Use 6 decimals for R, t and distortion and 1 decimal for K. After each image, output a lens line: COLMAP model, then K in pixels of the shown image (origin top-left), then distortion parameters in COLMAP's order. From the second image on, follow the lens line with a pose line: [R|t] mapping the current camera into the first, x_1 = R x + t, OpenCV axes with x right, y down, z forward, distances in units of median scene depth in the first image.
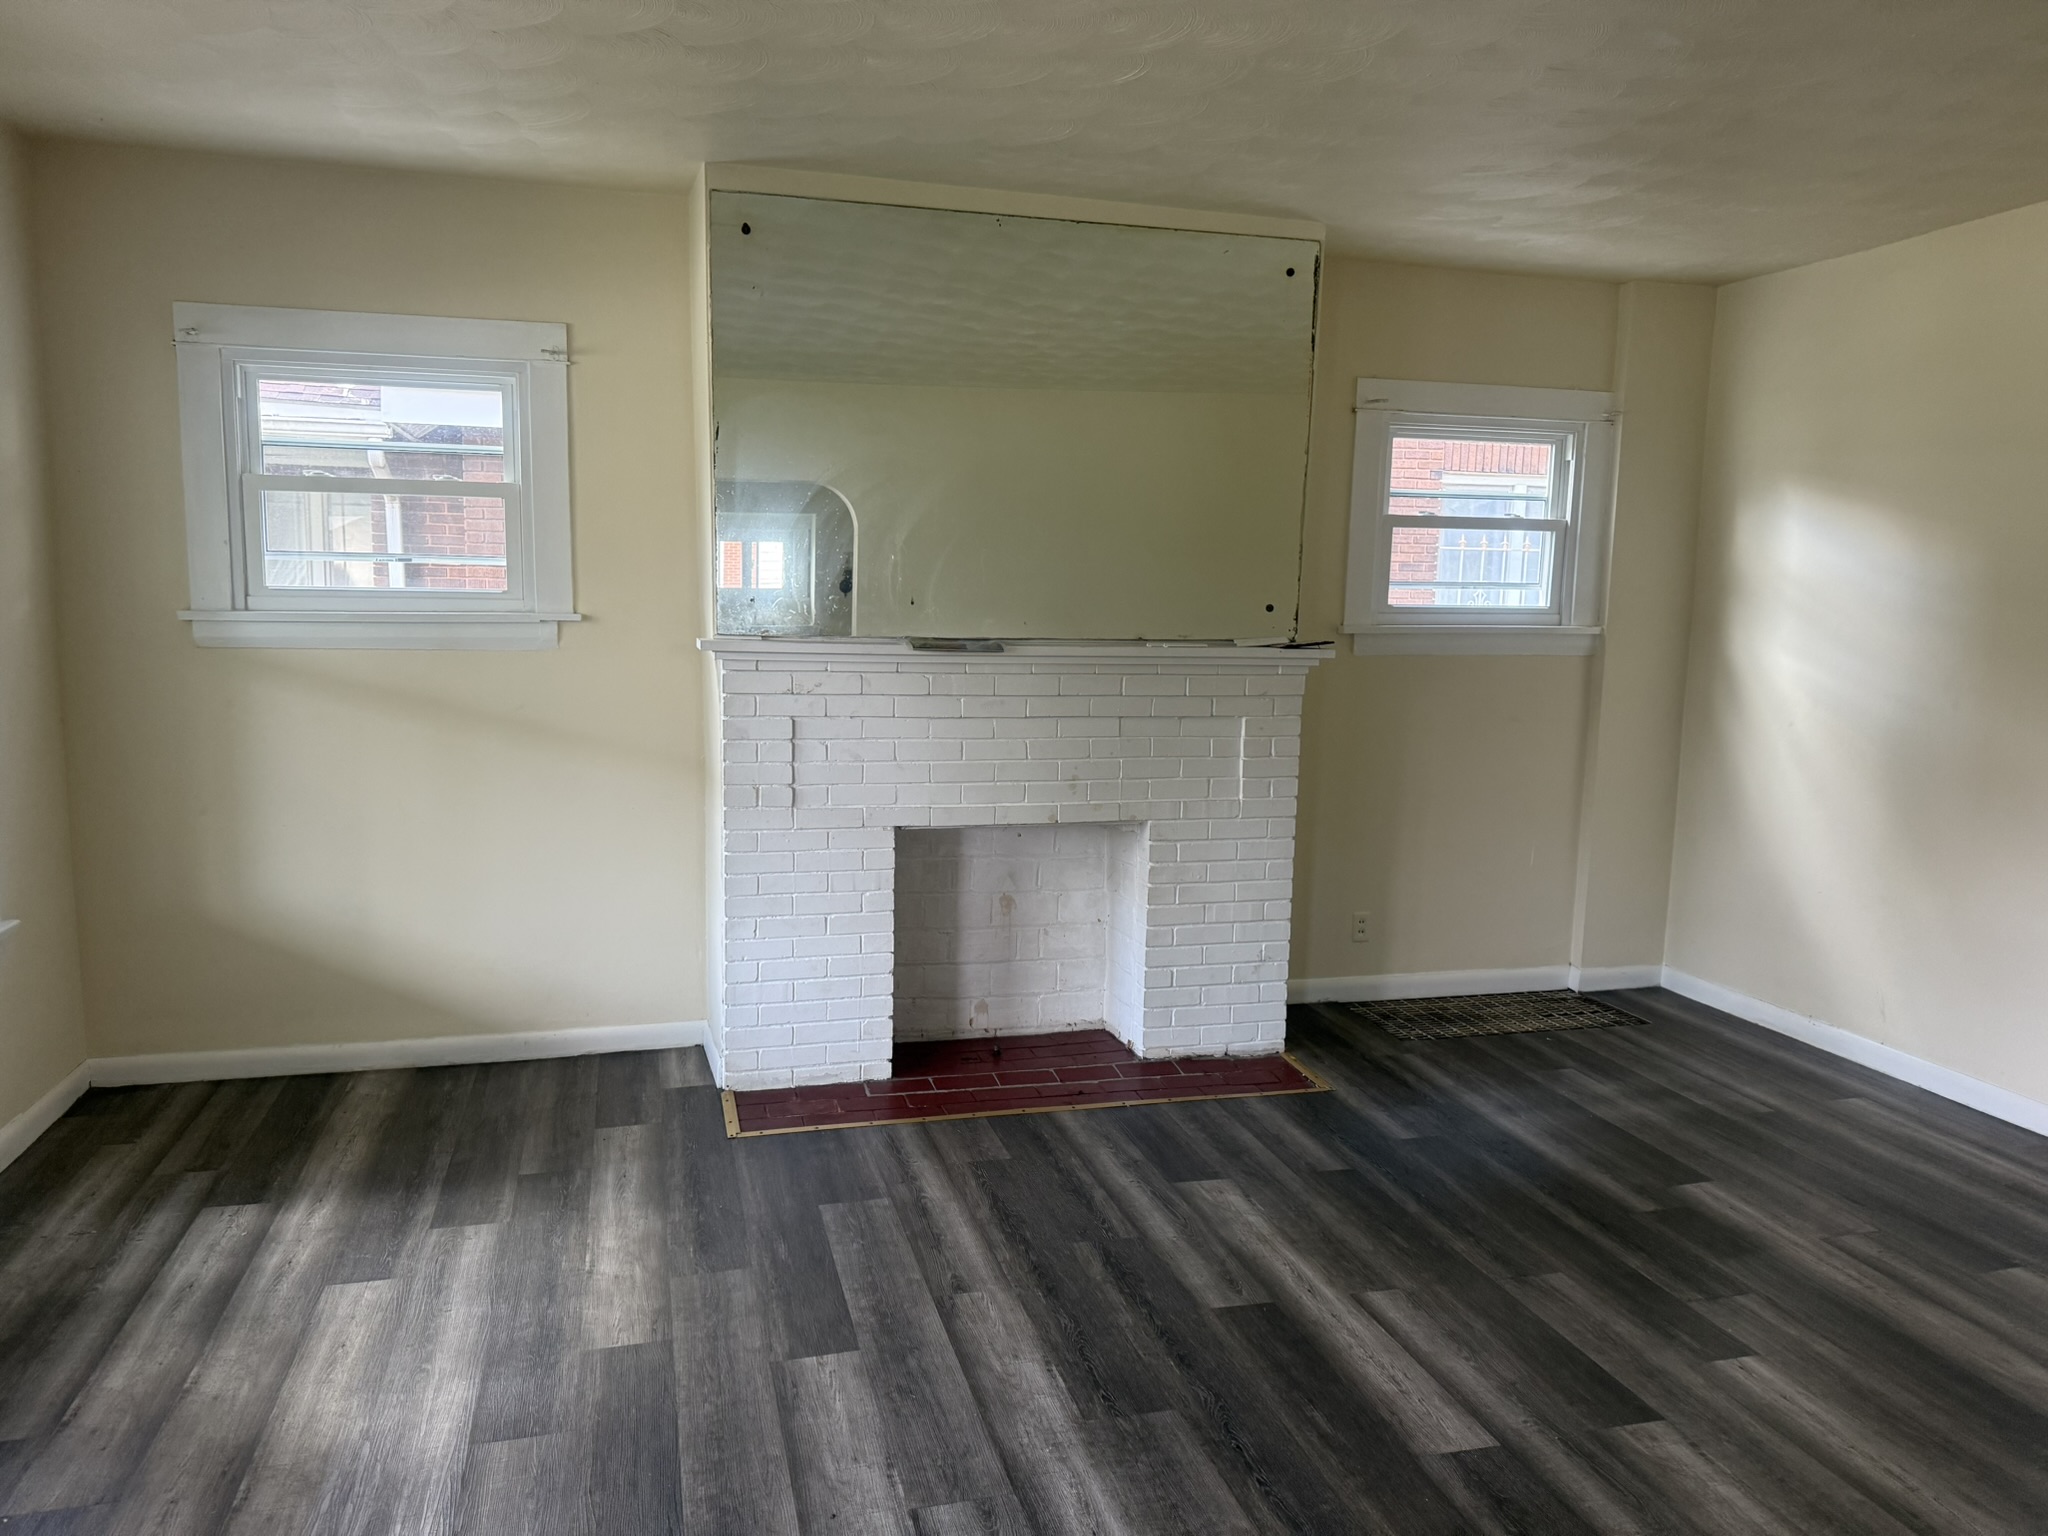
lens RADIAL K [[1436.2, 0, 1022.8], [0, 1436.2, 769.6], [0, 0, 1]] dist [0.033092, 0.000607]
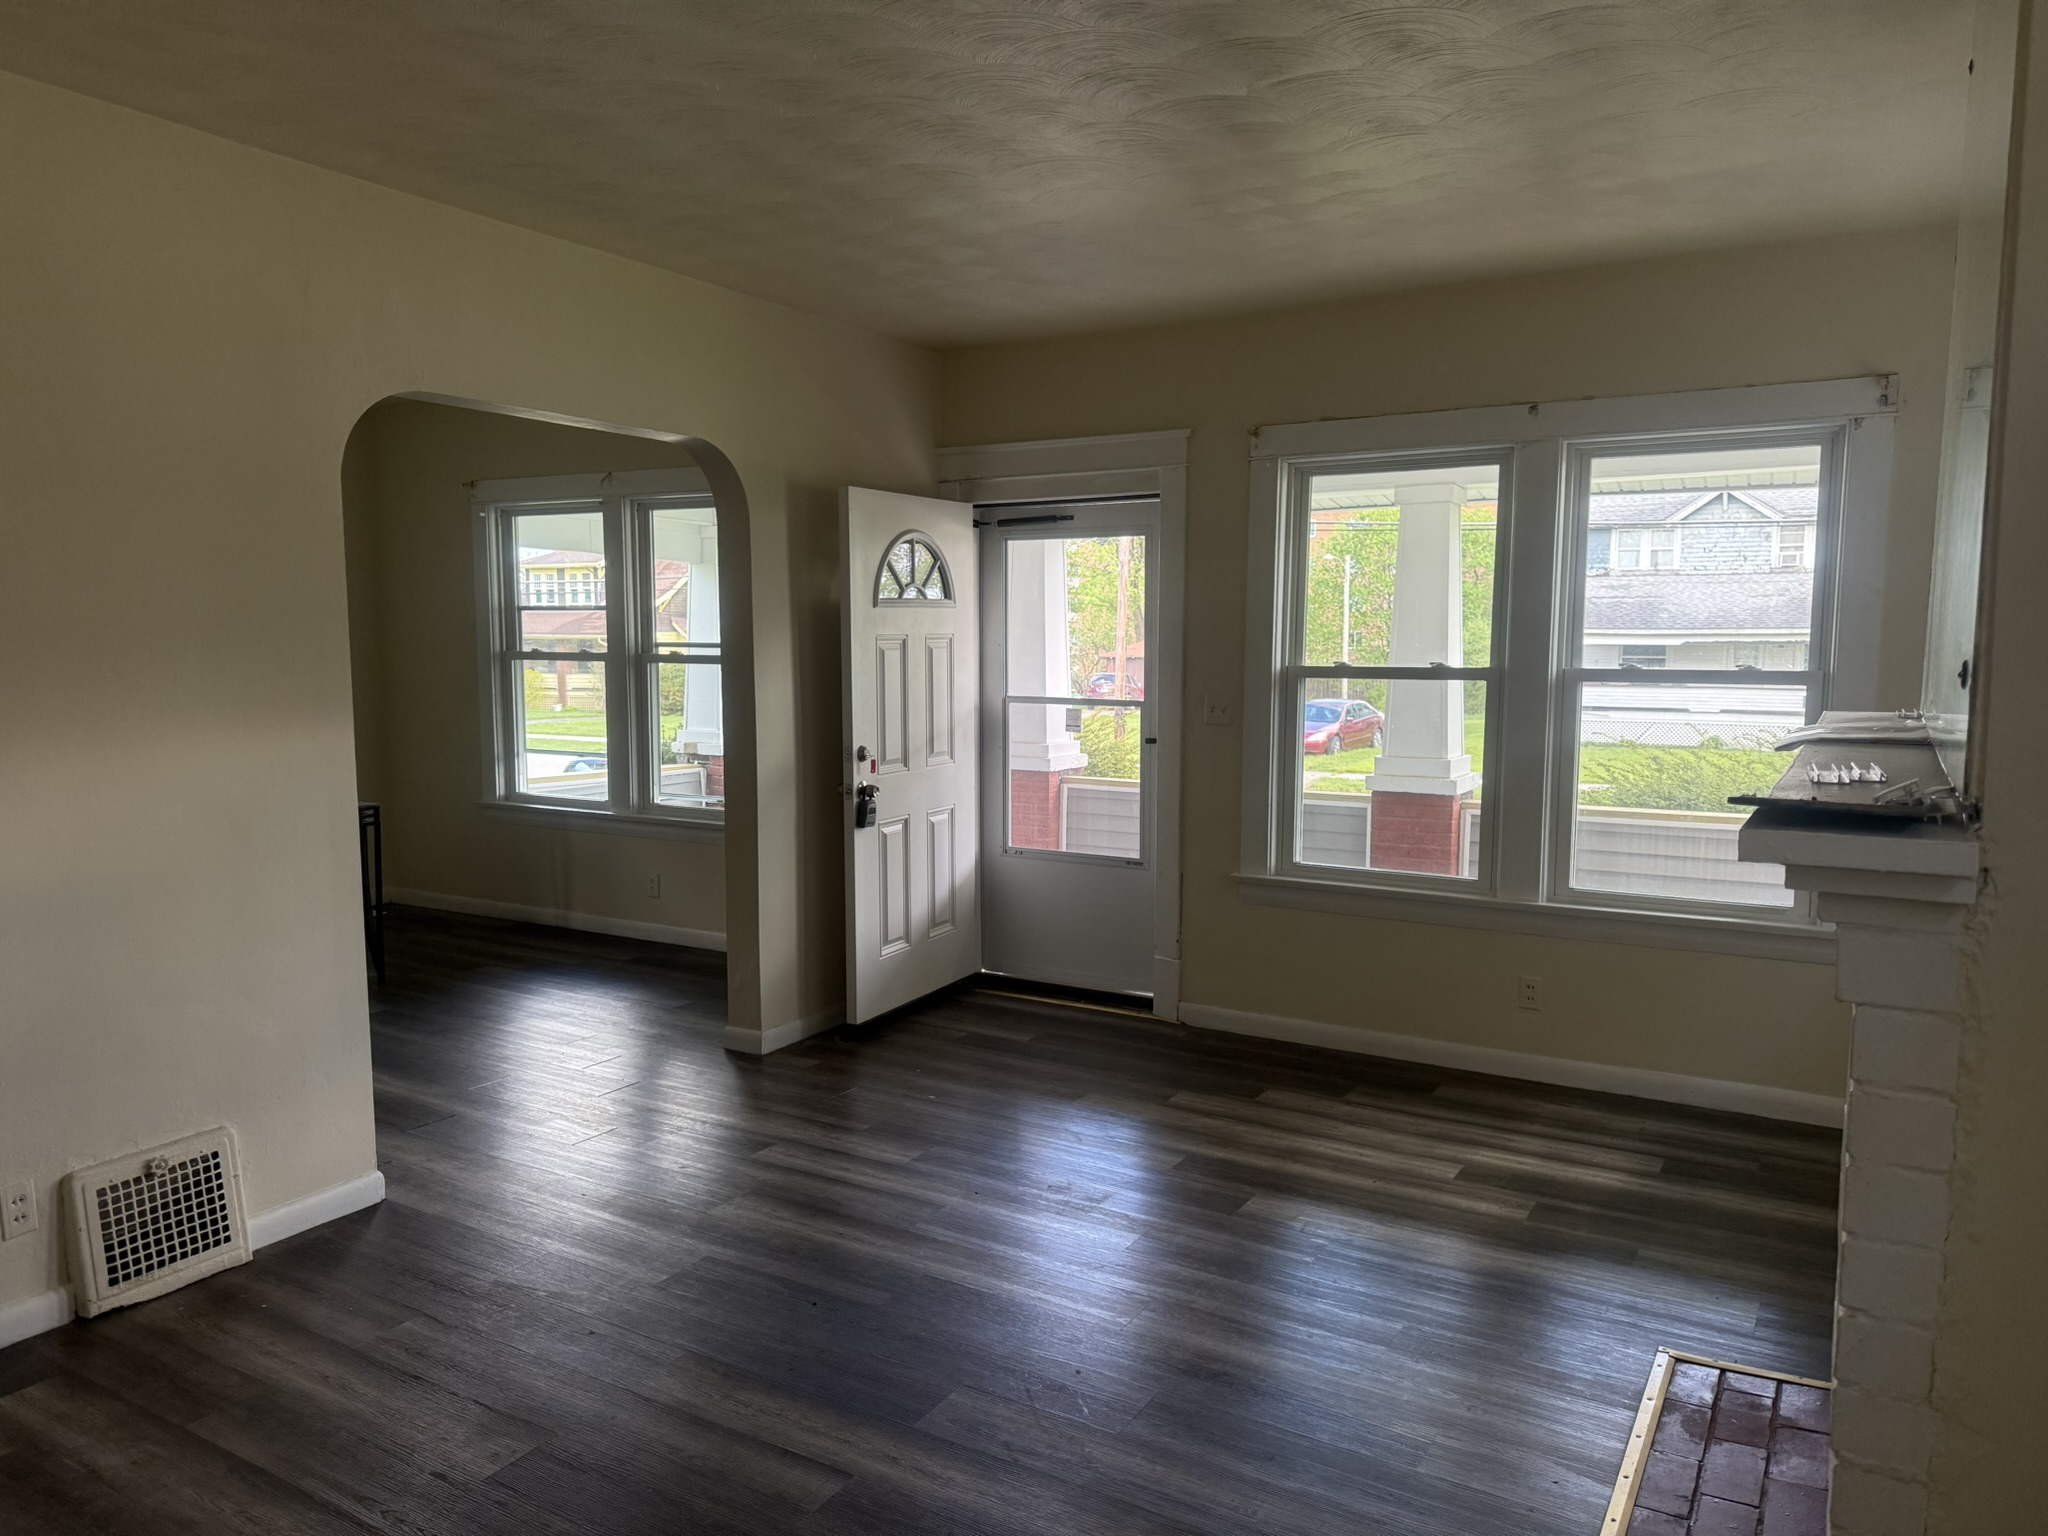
lens RADIAL K [[1436.2, 0, 1022.3], [0, 1436.2, 772.0], [0, 0, 1]] dist [0.033092, 0.000607]
pose [[-0.722384, 0.040475, -0.690307, 0.721594], [-0.102159, 0.981084, 0.164429, -0.179531], [0.683904, 0.189302, -0.704585, 1.595405]]
